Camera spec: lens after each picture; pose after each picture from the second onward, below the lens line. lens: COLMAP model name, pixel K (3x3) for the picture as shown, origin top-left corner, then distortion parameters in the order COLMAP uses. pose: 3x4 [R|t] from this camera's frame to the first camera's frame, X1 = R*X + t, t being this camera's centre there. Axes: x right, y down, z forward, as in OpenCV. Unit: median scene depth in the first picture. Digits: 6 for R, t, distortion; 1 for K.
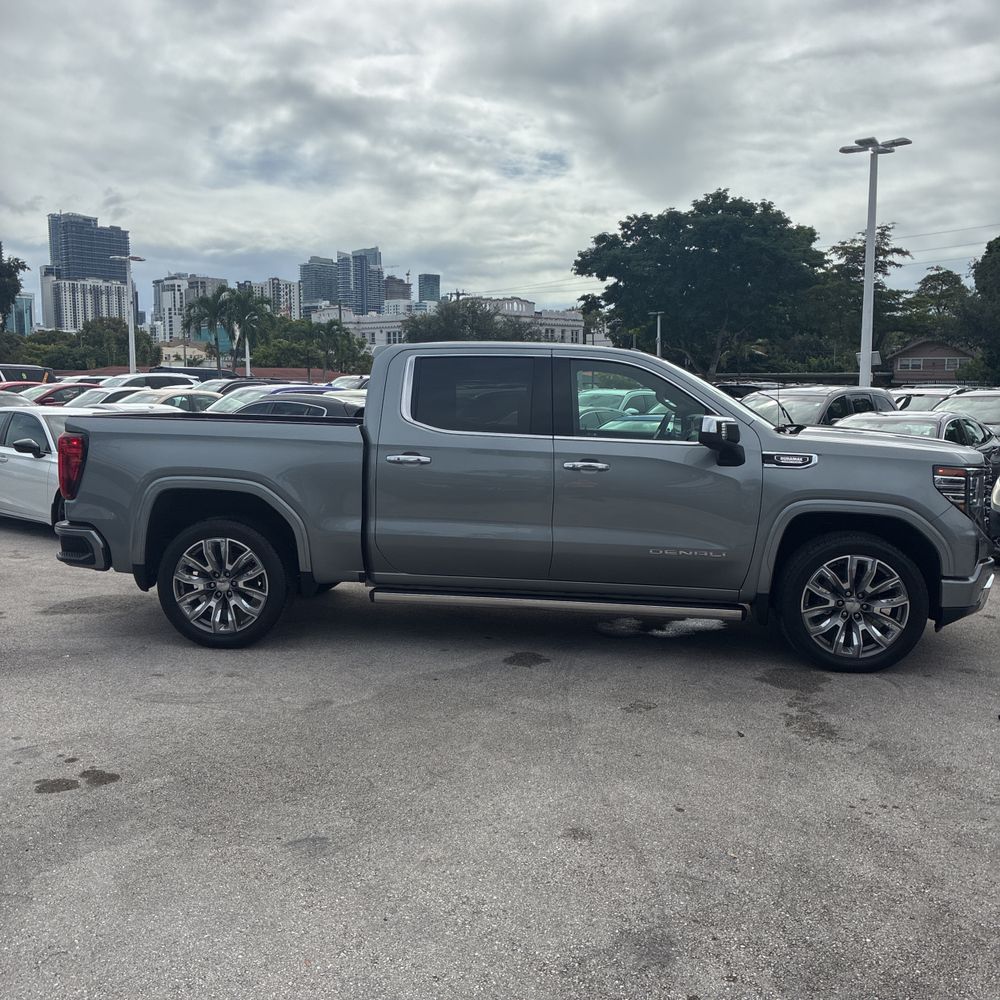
lens RADIAL K [[1014.0, 0, 479.2], [0, 1014.0, 504.3], [0, 0, 1]] dist [0.028656, 0.000000]
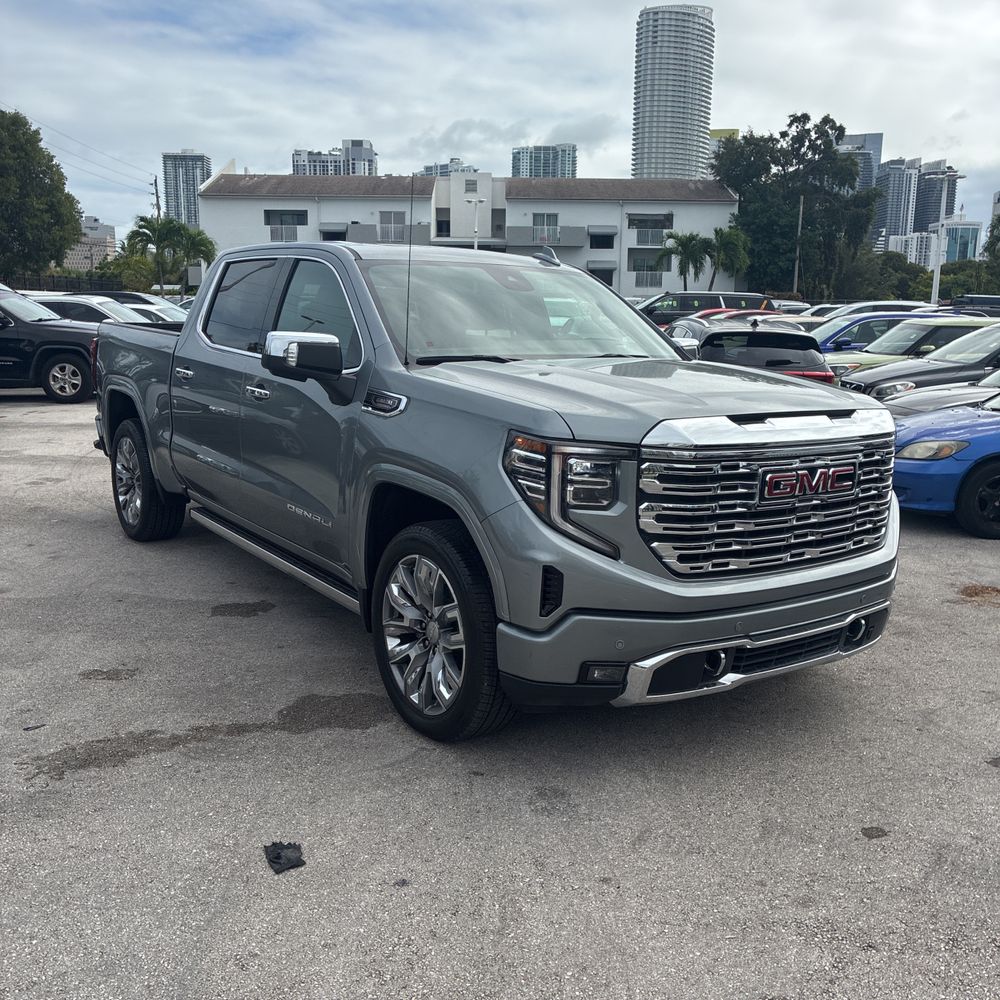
lens RADIAL K [[1014.0, 0, 494.9], [0, 1014.0, 515.9], [0, 0, 1]] dist [0.028656, 0.000000]
pose [[0.665016, 0.157008, -0.730138, 0.813090], [-0.101597, 0.987582, 0.119833, -0.054012], [0.739886, -0.005511, 0.672710, 0.563453]]
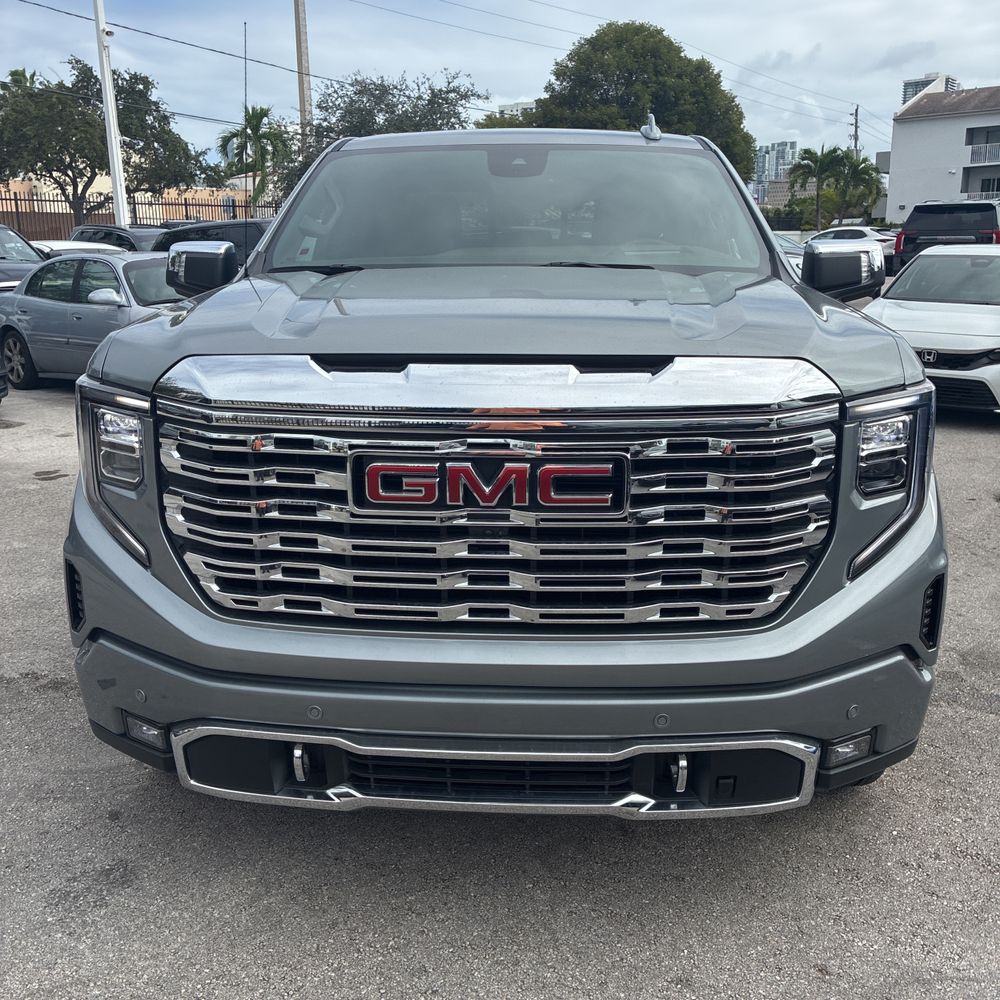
lens RADIAL K [[1014.0, 0, 500.5], [0, 1014.0, 499.8], [0, 0, 1]] dist [0.028656, 0.000000]
pose [[0.072508, 0.238214, -0.968502, 0.810542], [-0.101107, 0.967811, 0.230475, -0.089103], [0.992230, 0.081211, 0.094259, 1.047715]]
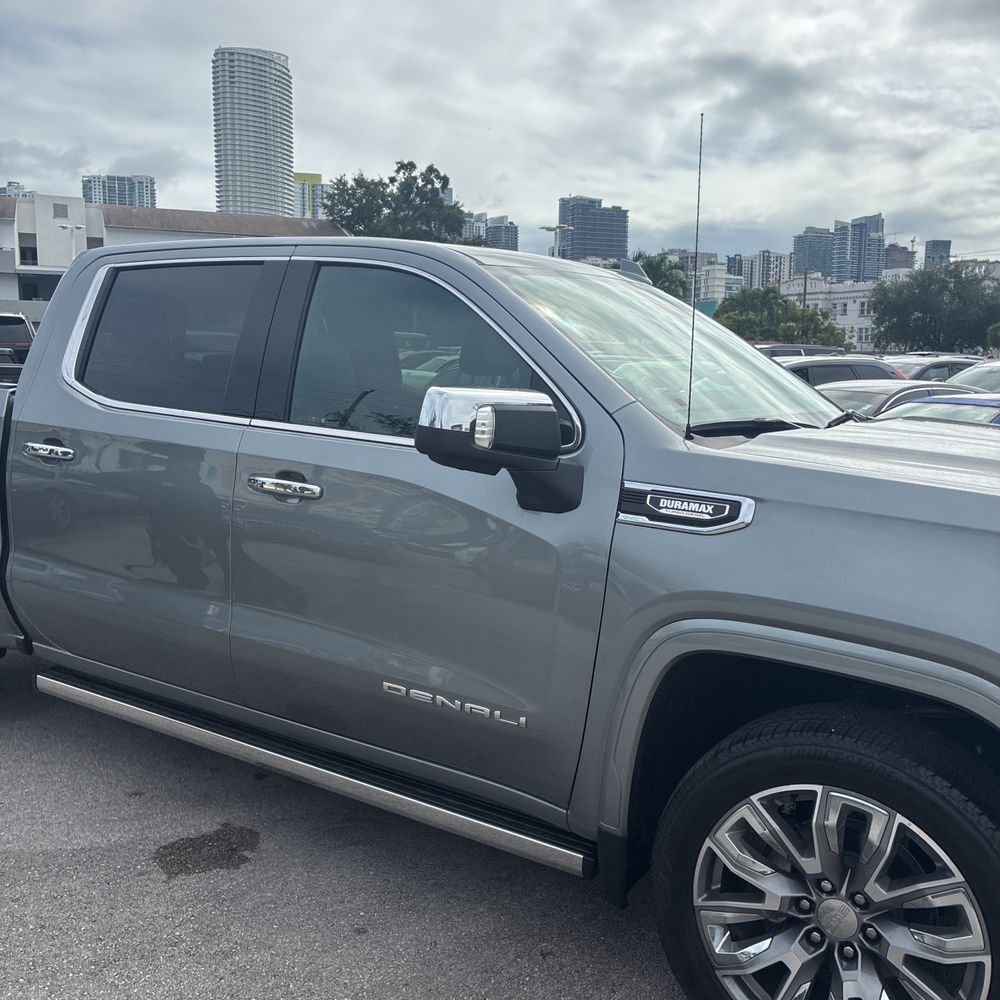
lens RADIAL K [[1014.0, 0, 495.9], [0, 1014.0, 495.9], [0, 0, 1]] dist [0.028656, 0.000000]
pose [[0.901148, 0.073568, -0.427224, 0.381901], [-0.066417, 0.997290, 0.031639, -0.052474], [0.428394, -0.000137, 0.903592, 0.586987]]
